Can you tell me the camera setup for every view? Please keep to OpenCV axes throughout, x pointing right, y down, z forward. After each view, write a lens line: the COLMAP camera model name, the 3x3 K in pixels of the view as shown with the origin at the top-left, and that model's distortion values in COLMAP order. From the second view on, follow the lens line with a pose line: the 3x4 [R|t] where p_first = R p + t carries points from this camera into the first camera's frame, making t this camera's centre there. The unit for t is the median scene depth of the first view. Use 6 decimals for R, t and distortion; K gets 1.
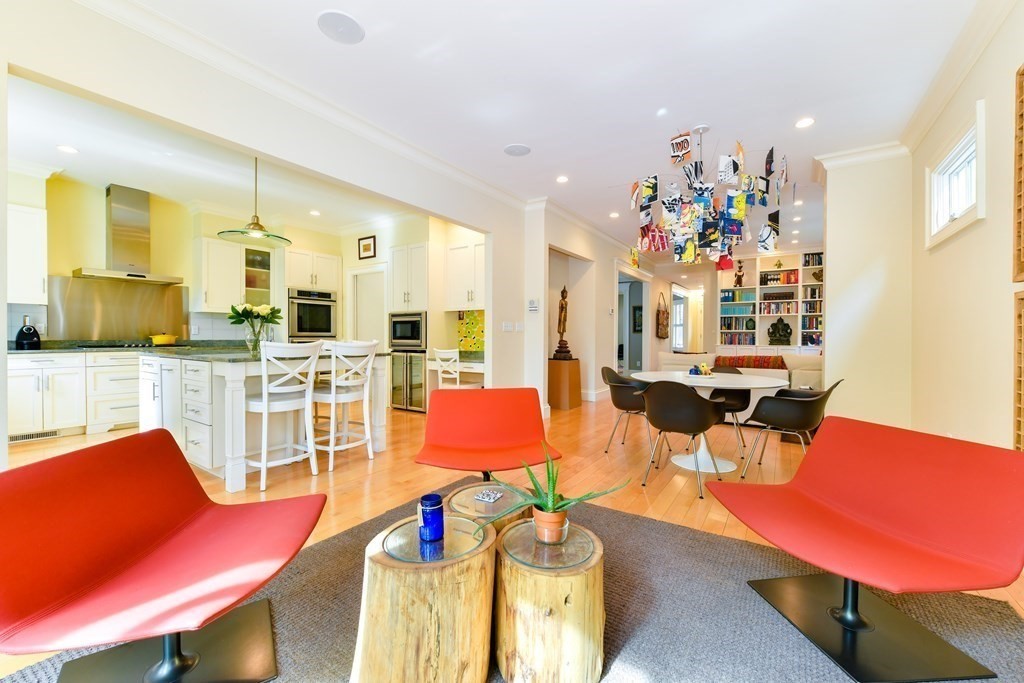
lens RADIAL K [[416.1, 0, 512.0], [0, 416.1, 341.5], [0, 0, 1]] dist [0.000704, 0.000047]
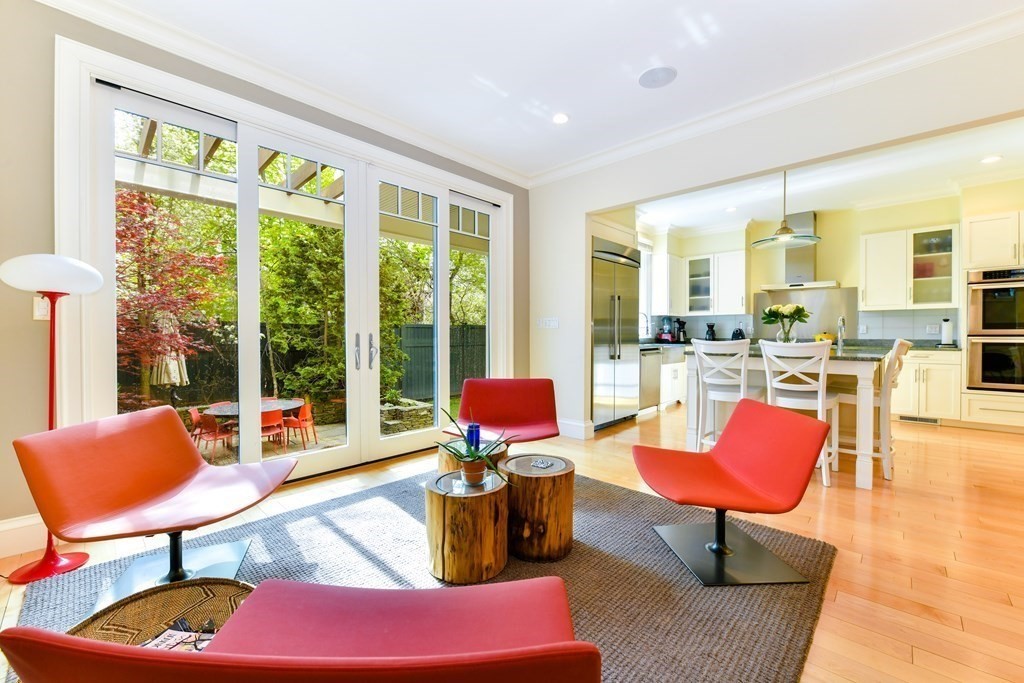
lens RADIAL K [[406.1, 0, 516.9], [0, 406.1, 338.4], [0, 0, 1]] dist [0.001029, -0.000240]
pose [[-0.181033, 0.006053, -0.983458, 0.355251], [-0.013256, 0.999875, 0.008594, -0.002547], [0.983388, 0.014593, -0.180930, 0.358764]]
